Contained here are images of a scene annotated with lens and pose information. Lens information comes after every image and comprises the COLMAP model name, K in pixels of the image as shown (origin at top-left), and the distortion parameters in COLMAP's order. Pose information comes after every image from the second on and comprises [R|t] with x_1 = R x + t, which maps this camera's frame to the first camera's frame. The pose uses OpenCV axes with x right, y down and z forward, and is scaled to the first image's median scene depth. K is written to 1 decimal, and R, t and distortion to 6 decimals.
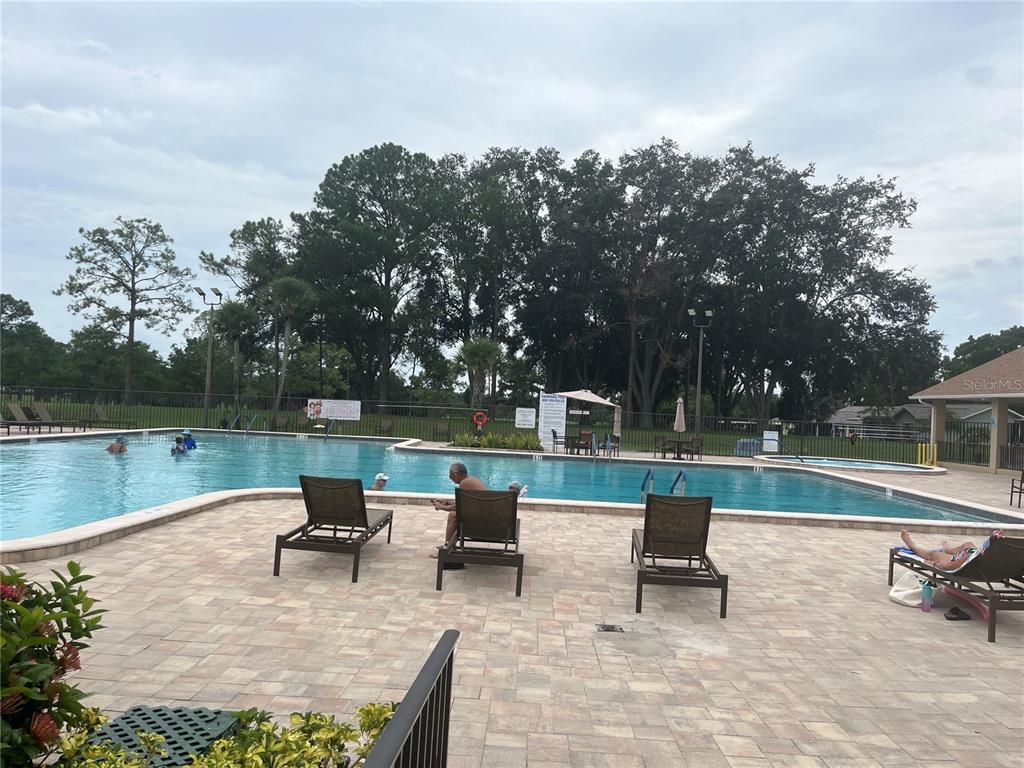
lens RADIAL K [[780.2, 0, 512.4], [0, 780.2, 389.7], [0, 0, 1]] dist [0.072712, -0.096273]
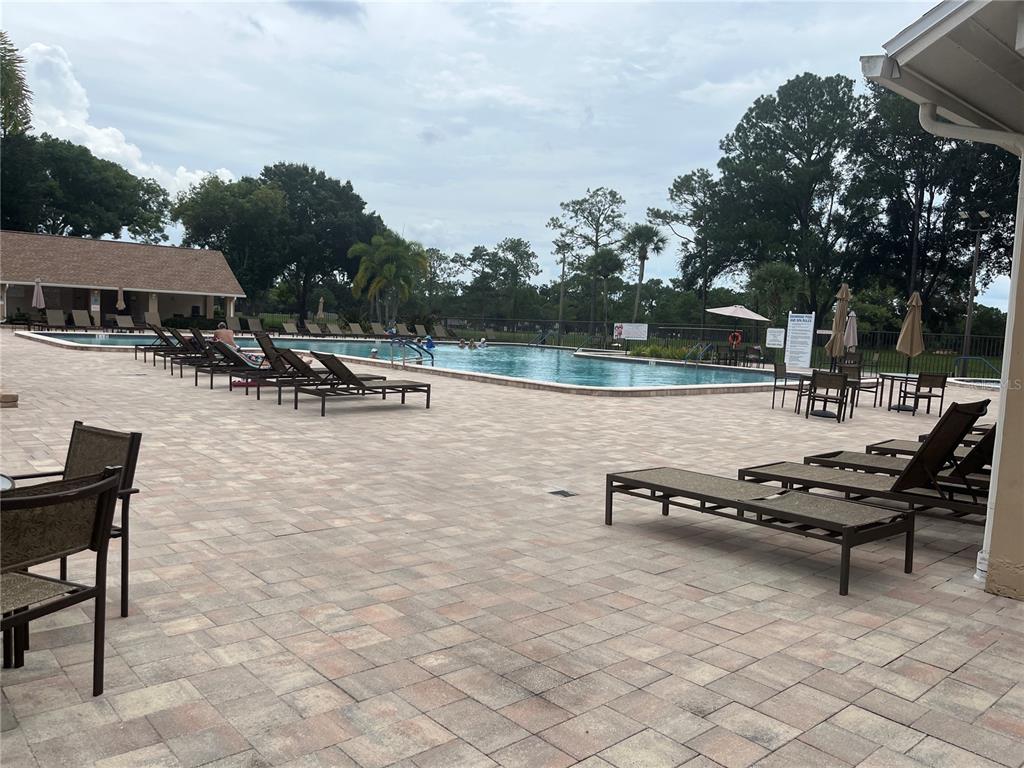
lens RADIAL K [[780.2, 0, 512.4], [0, 780.2, 389.7], [0, 0, 1]] dist [0.072712, -0.096273]
pose [[0.693896, 0.046412, -0.718578, 0.335941], [0.001024, 0.997856, 0.065439, 0.023080], [0.720074, -0.046144, 0.692361, 0.015568]]
